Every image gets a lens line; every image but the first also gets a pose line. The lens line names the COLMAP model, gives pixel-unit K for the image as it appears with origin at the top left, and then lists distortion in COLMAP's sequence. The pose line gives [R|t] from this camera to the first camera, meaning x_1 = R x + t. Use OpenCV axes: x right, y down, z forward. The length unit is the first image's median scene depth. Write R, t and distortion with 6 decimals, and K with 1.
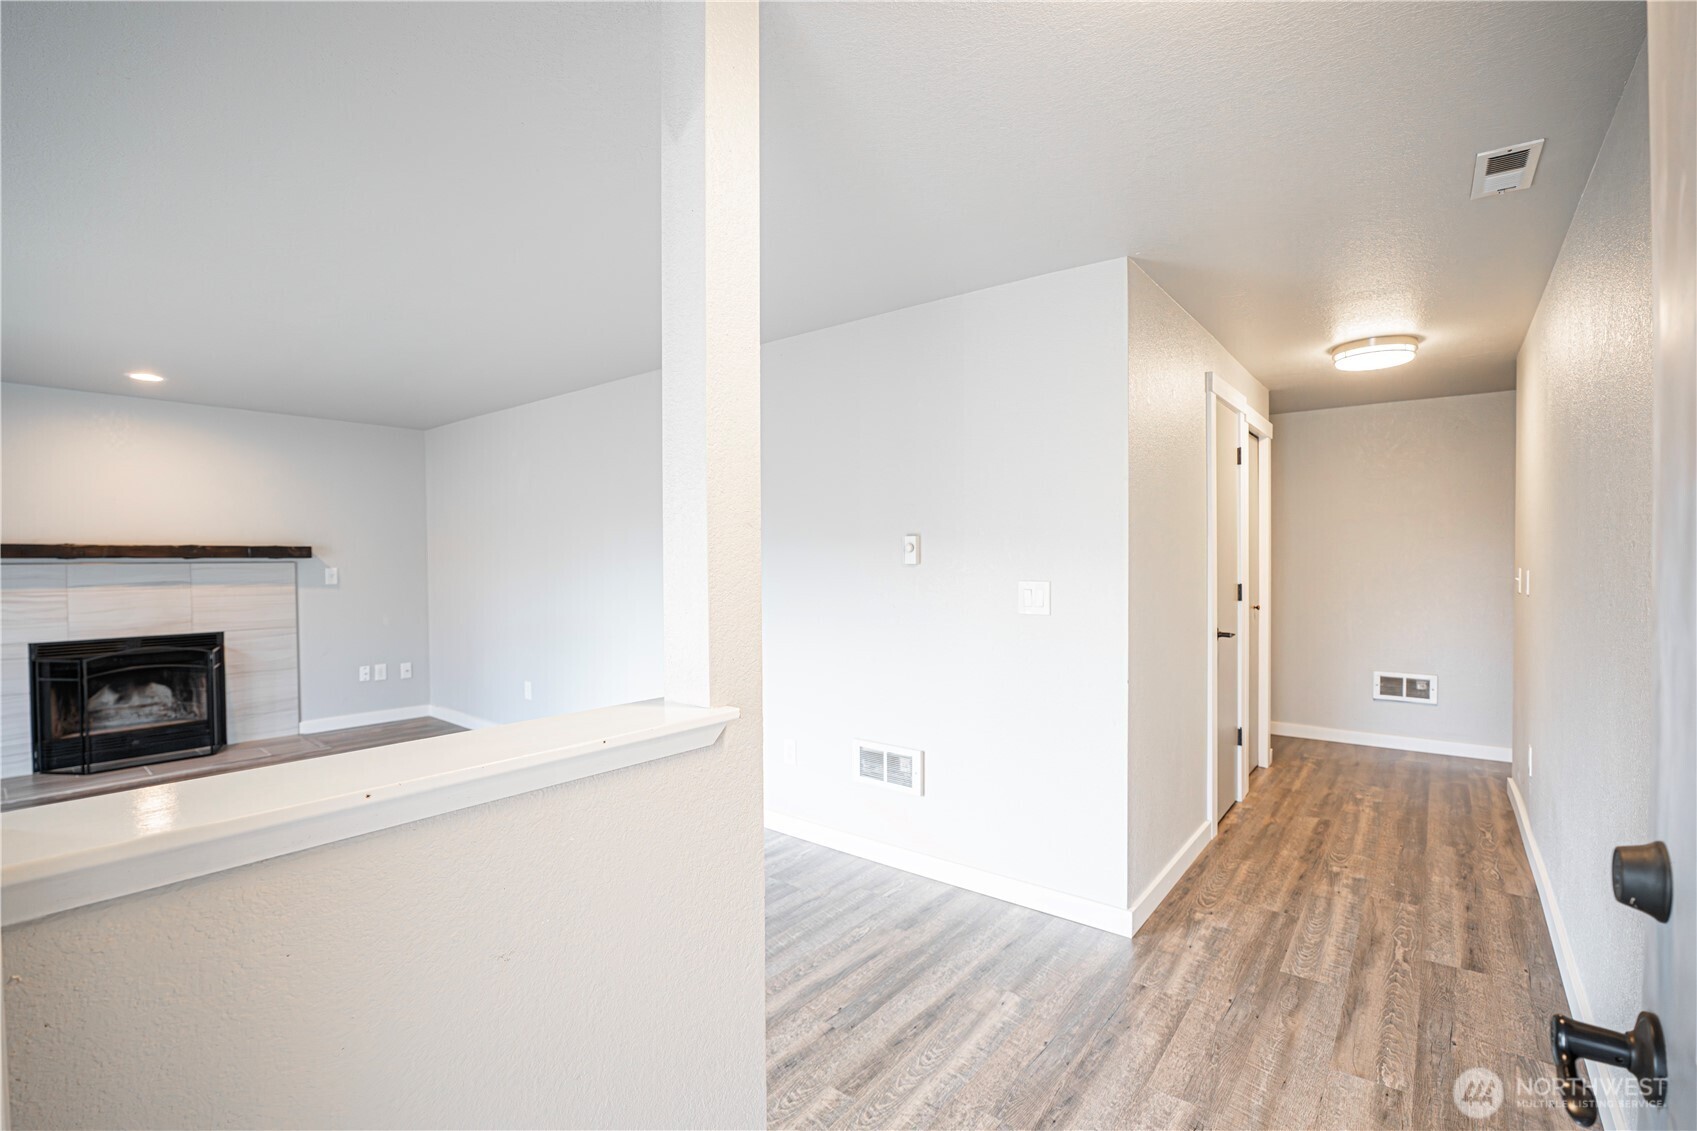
lens RADIAL K [[827.0, 0, 853.4], [0, 827.0, 586.6], [0, 0, 1]] dist [-0.000858, 0.001152]
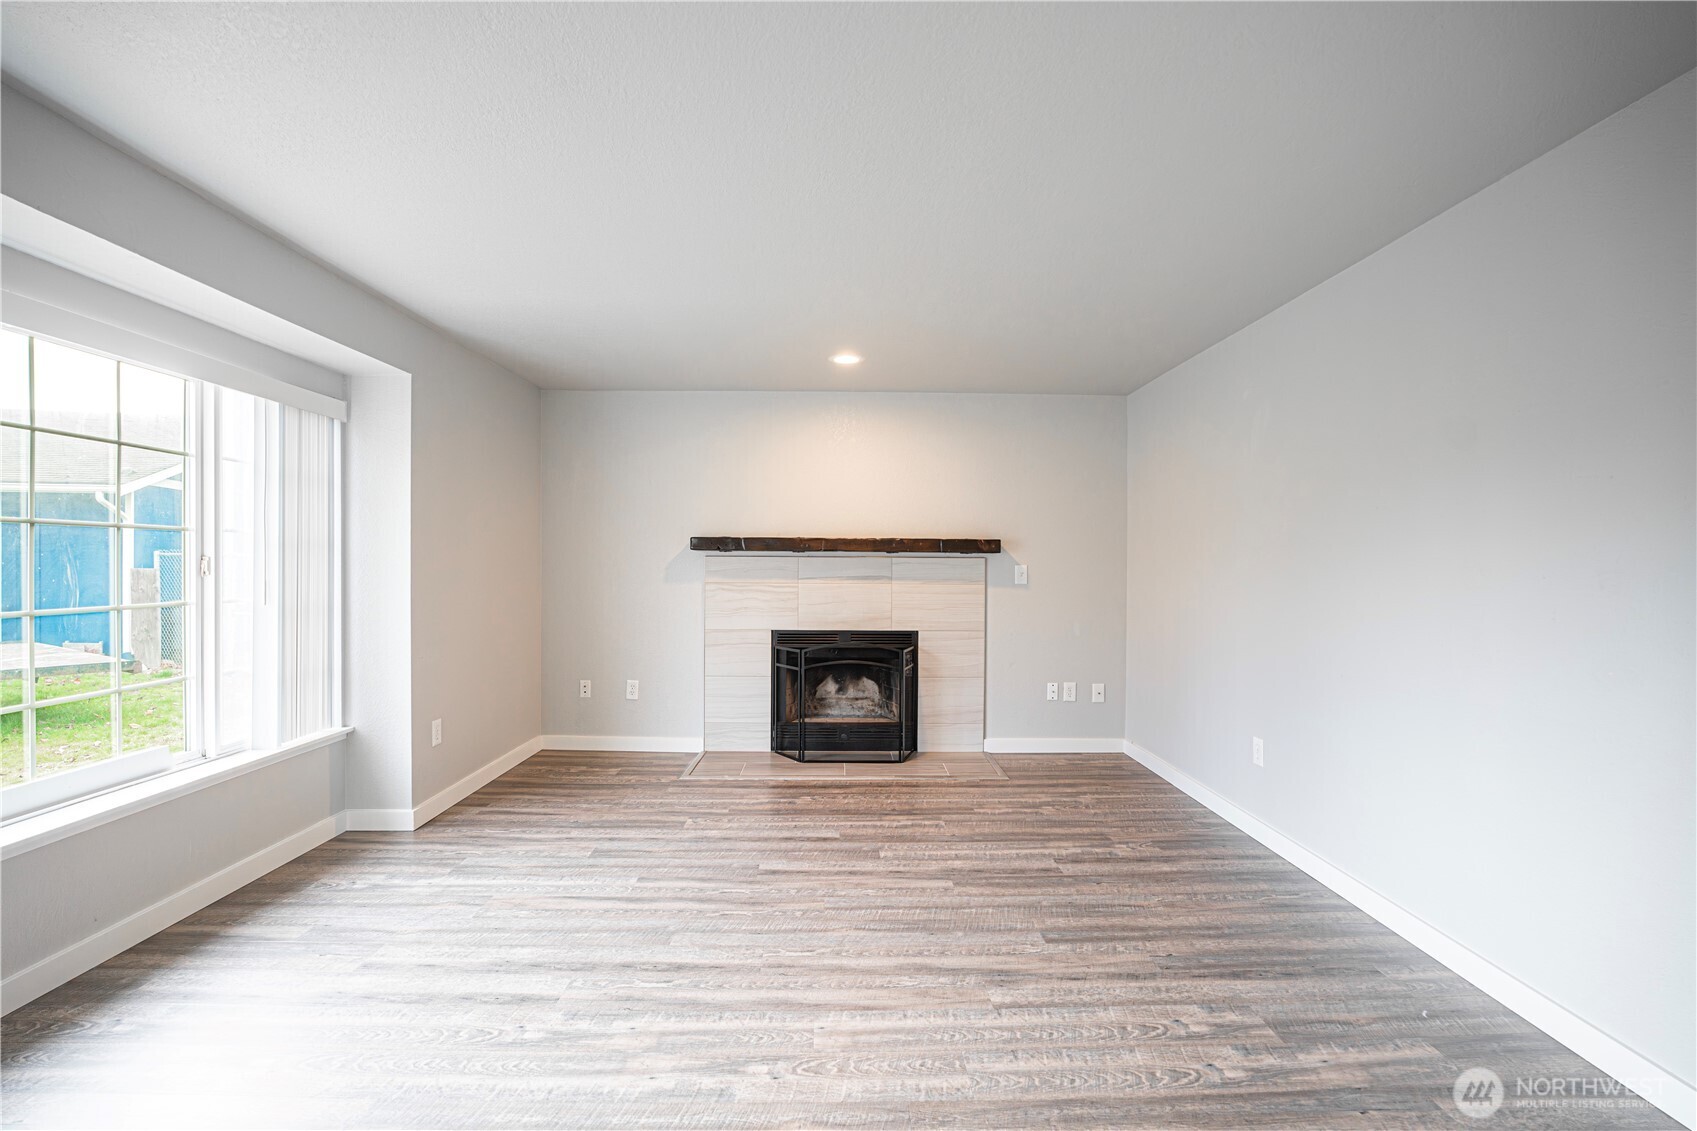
lens RADIAL K [[764.7, 0, 848.5], [0, 764.7, 565.5], [0, 0, 1]] dist [-0.016003, 0.000877]
pose [[0.657808, 0.004434, -0.753172, -0.207980], [-0.036766, 0.998980, -0.026230, 0.007784], [0.752287, 0.044945, 0.657300, 0.477110]]
